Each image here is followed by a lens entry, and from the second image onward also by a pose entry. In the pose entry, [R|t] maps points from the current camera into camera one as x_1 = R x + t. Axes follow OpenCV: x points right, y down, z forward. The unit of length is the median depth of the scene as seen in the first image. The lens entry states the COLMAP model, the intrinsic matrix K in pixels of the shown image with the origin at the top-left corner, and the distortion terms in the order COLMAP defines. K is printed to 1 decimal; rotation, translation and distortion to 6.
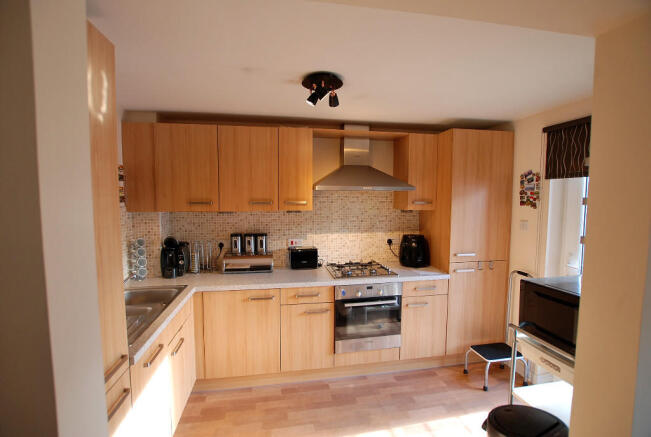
lens RADIAL K [[297.6, 0, 323.2], [0, 297.6, 220.6], [0, 0, 1]] dist [-0.029209, 0.000158]
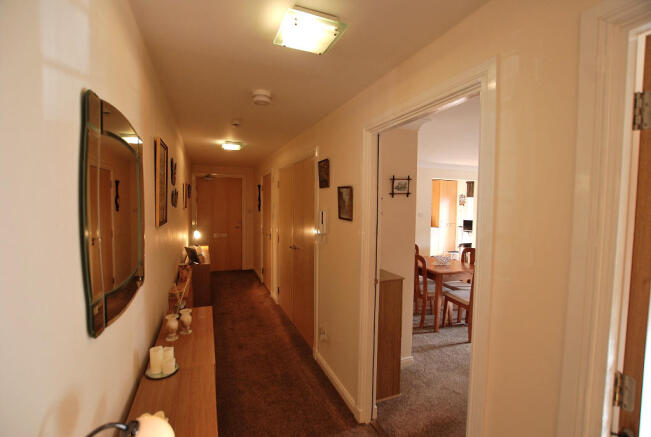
lens RADIAL K [[297.6, 0, 323.2], [0, 297.6, 220.6], [0, 0, 1]] dist [-0.029209, 0.000158]
pose [[0.982605, -0.003249, 0.185679, -1.560394], [0.008998, 0.999505, -0.030130, 0.227390], [-0.185490, 0.031276, 0.982148, -2.114109]]
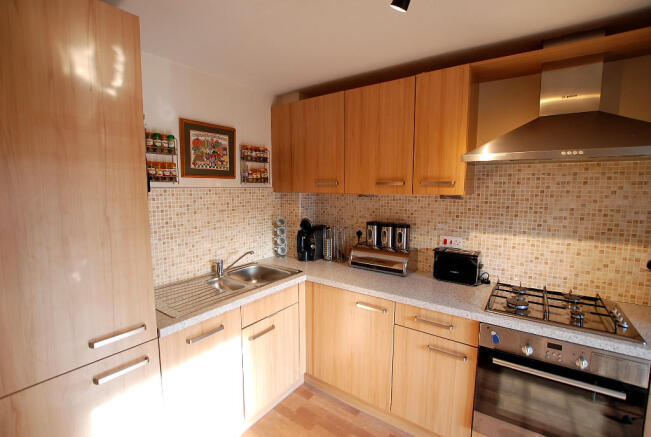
lens RADIAL K [[297.6, 0, 323.2], [0, 297.6, 220.6], [0, 0, 1]] dist [-0.029209, 0.000158]
pose [[0.690182, 0.082142, -0.718959, 0.218375], [-0.053289, 0.996608, 0.062707, -0.003520], [0.721671, -0.004967, 0.692219, 0.348244]]
